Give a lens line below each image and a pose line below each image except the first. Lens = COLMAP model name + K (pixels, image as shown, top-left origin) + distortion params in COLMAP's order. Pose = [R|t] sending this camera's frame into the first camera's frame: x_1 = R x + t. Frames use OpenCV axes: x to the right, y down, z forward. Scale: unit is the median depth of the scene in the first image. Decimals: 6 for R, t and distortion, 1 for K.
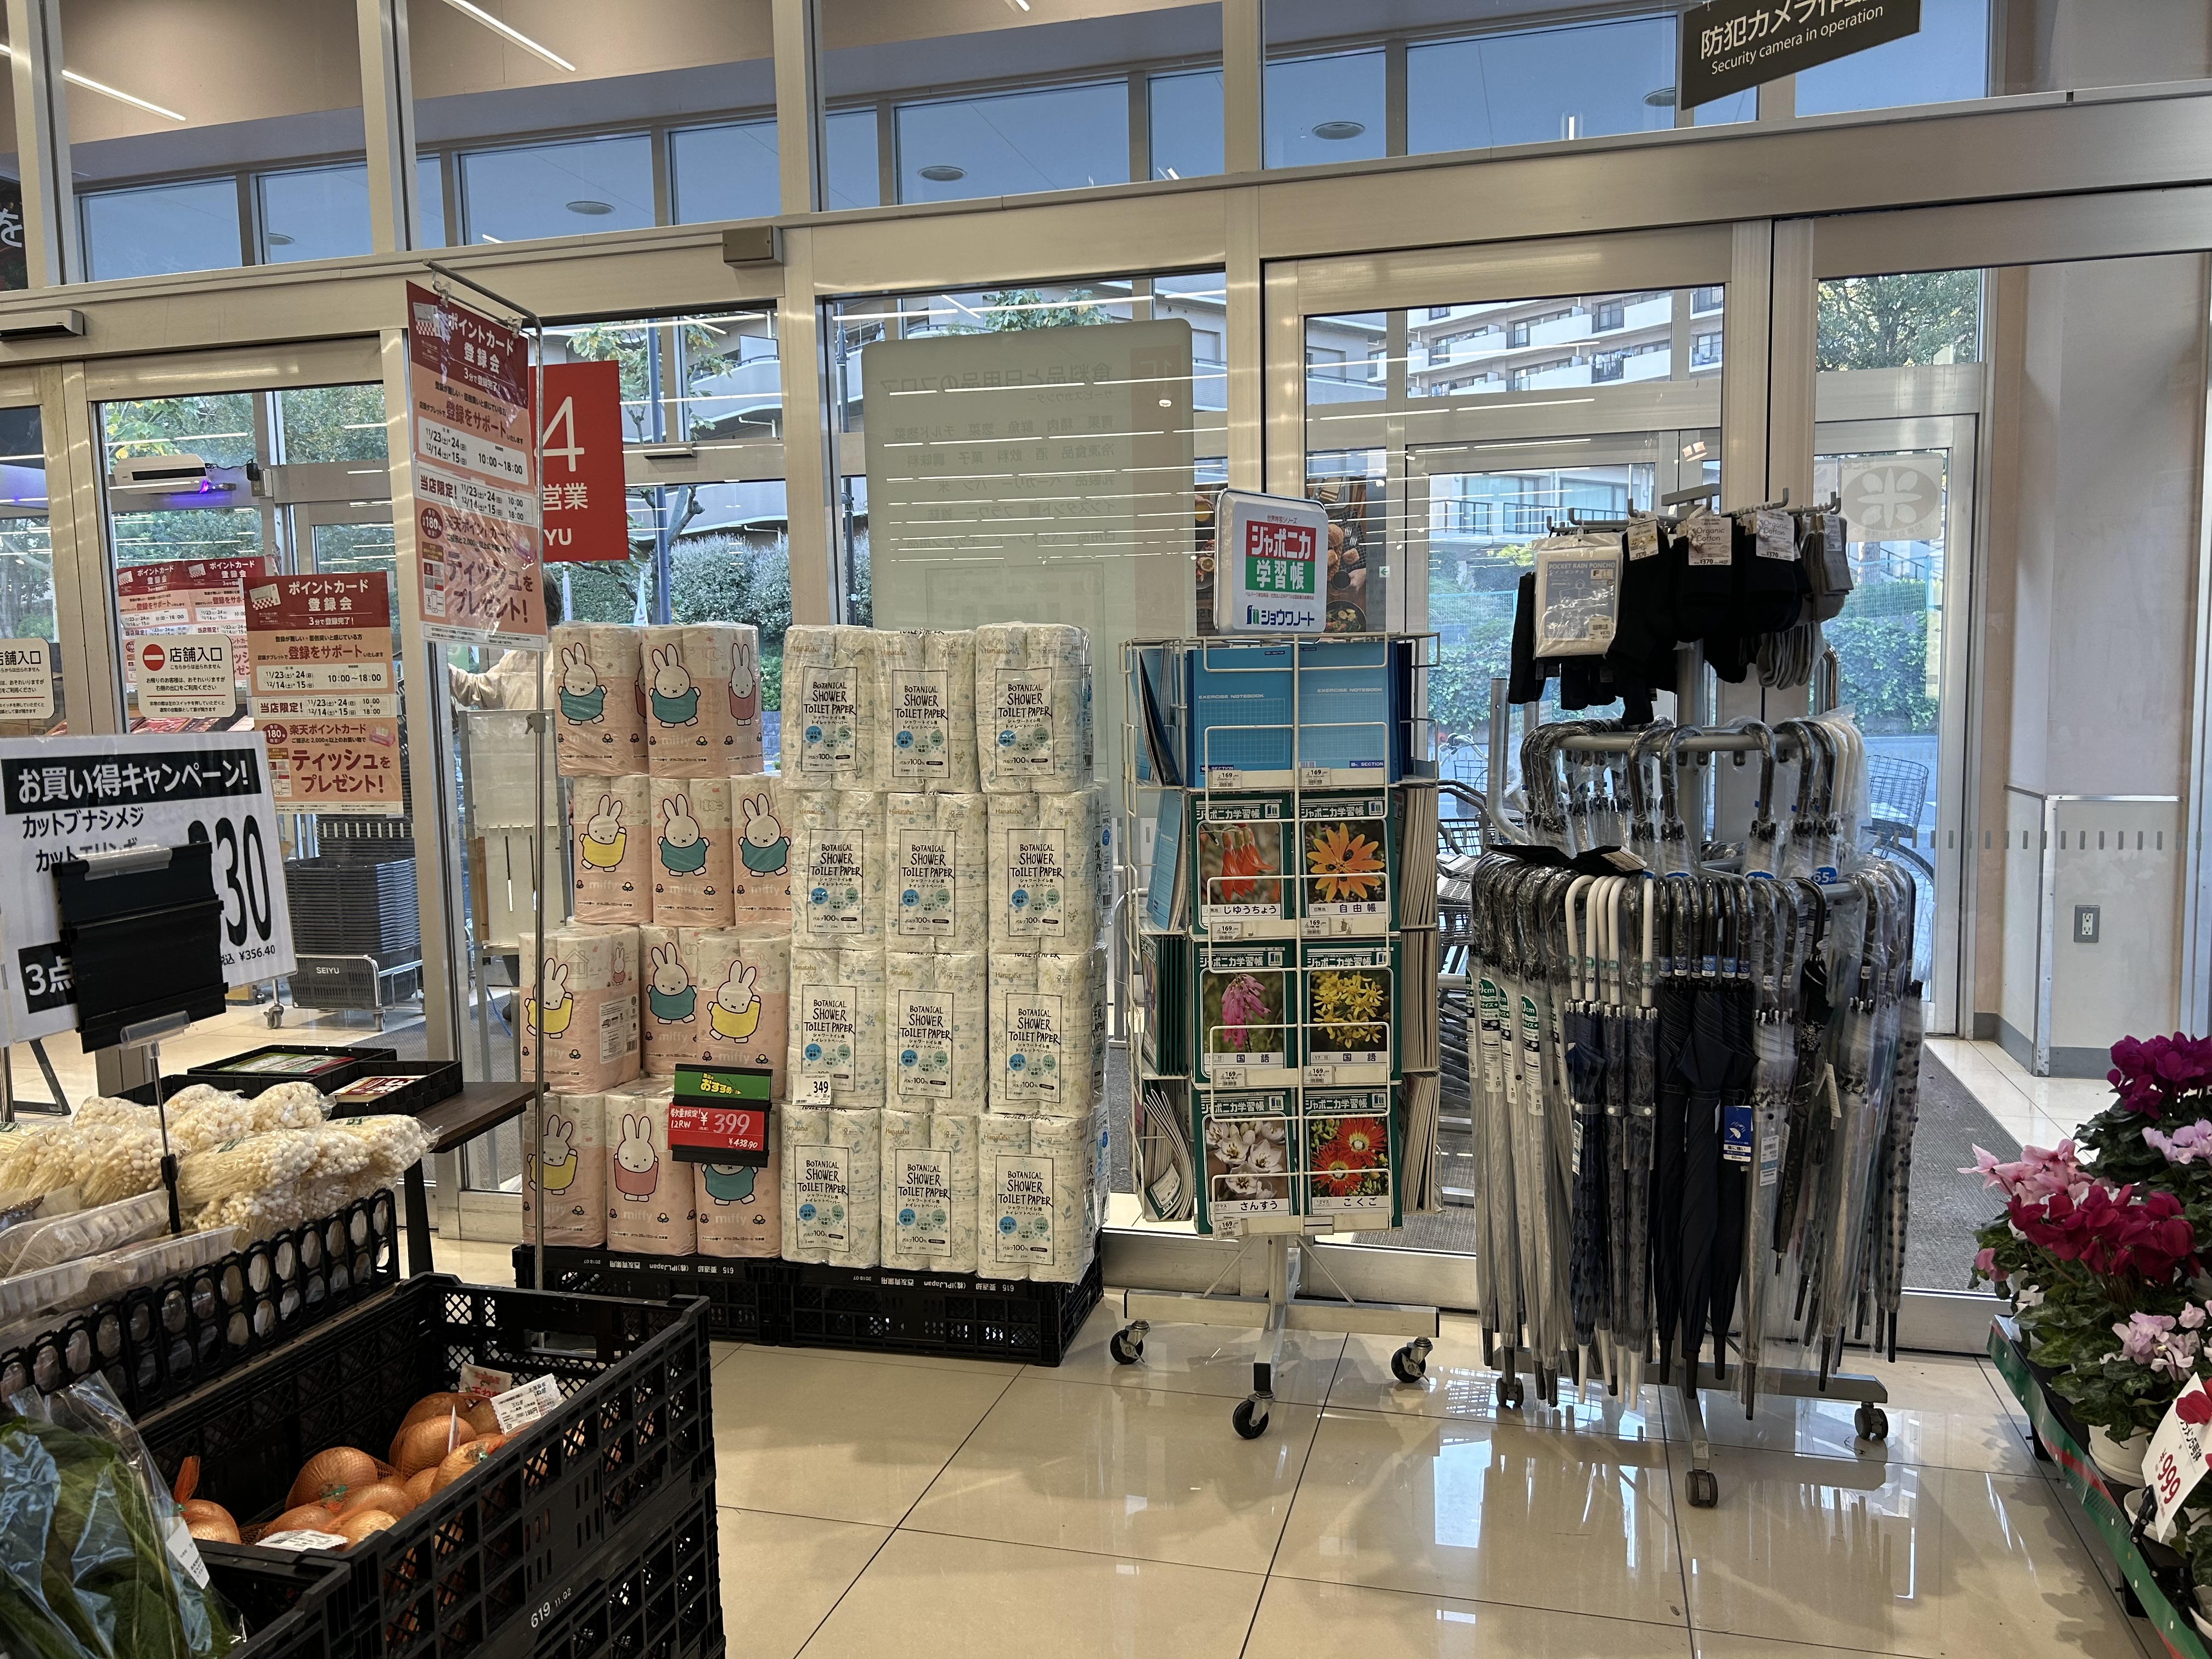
lens RADIAL K [[1659.1, 0, 1123.6], [0, 1659.1, 833.3], [0, 0, 1]] dist [0.067120, -0.088453]
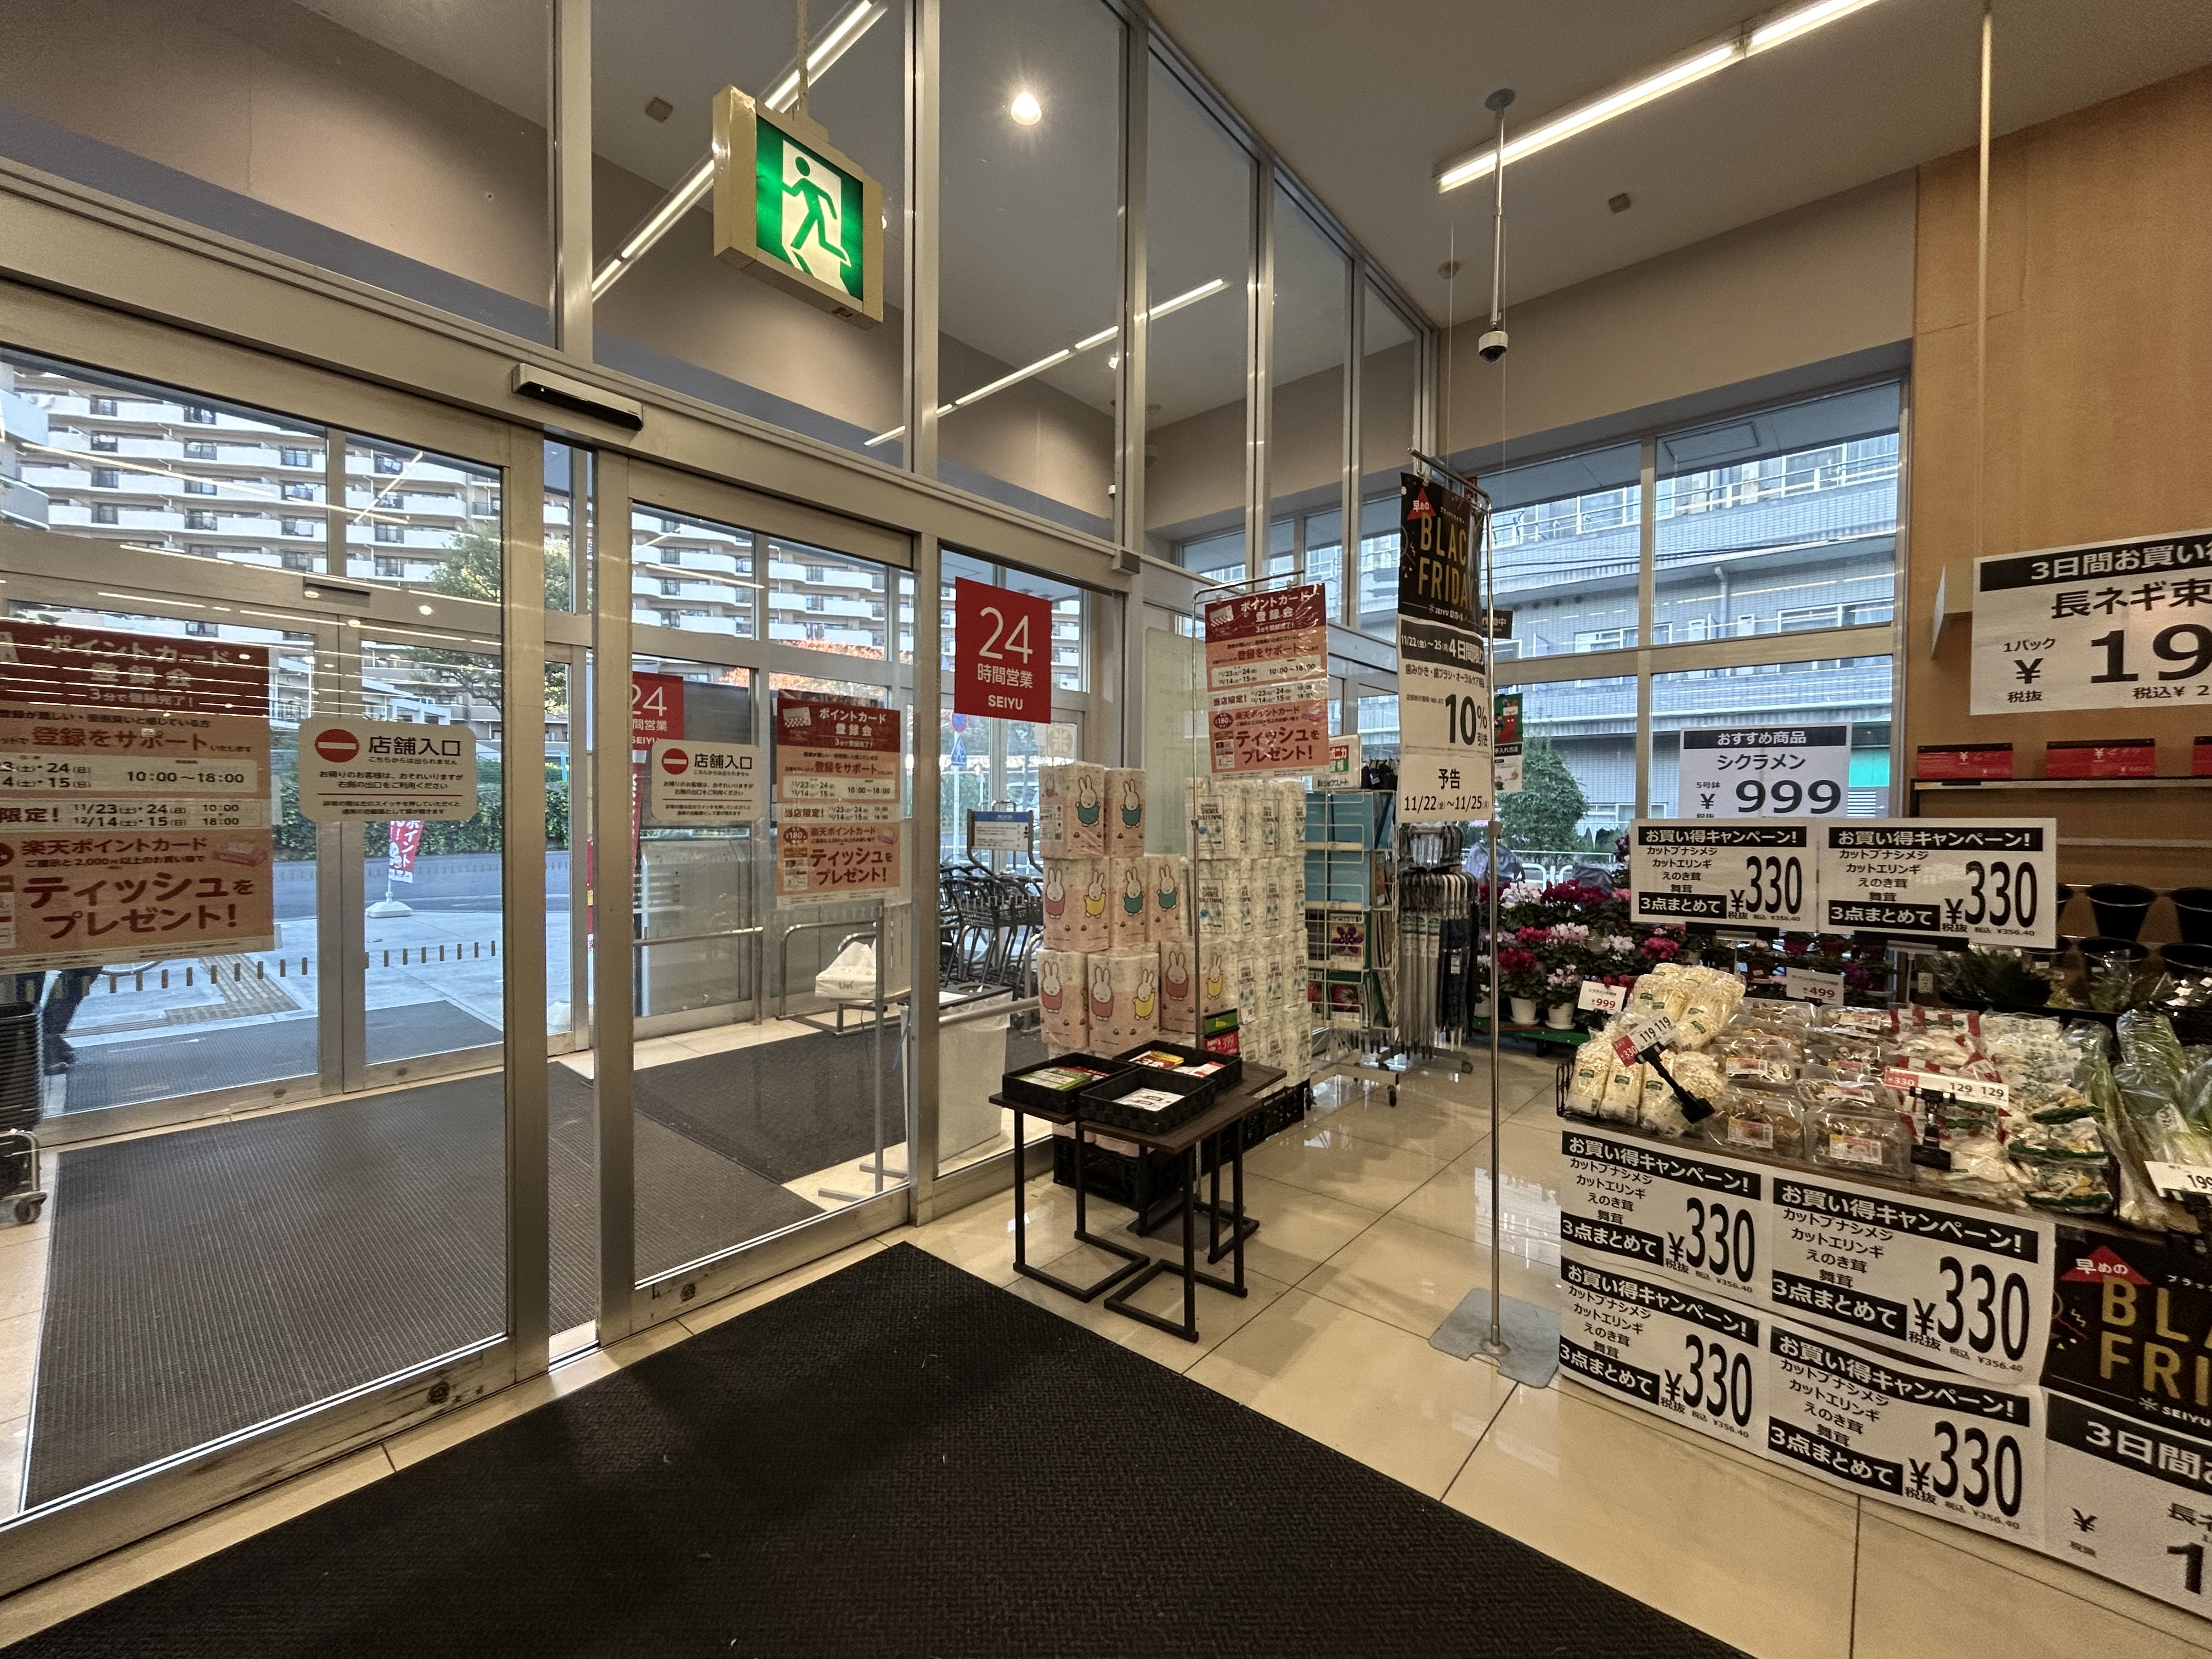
lens RADIAL K [[900.4, 0, 1104.0], [0, 900.4, 827.5], [0, 0, 1]] dist [-0.004513, 0.002018]
pose [[0.441050, 0.005193, 0.897467, -1.255758], [0.071771, 0.996577, -0.041038, -0.032040], [-0.894608, 0.082512, 0.439168, 0.707547]]
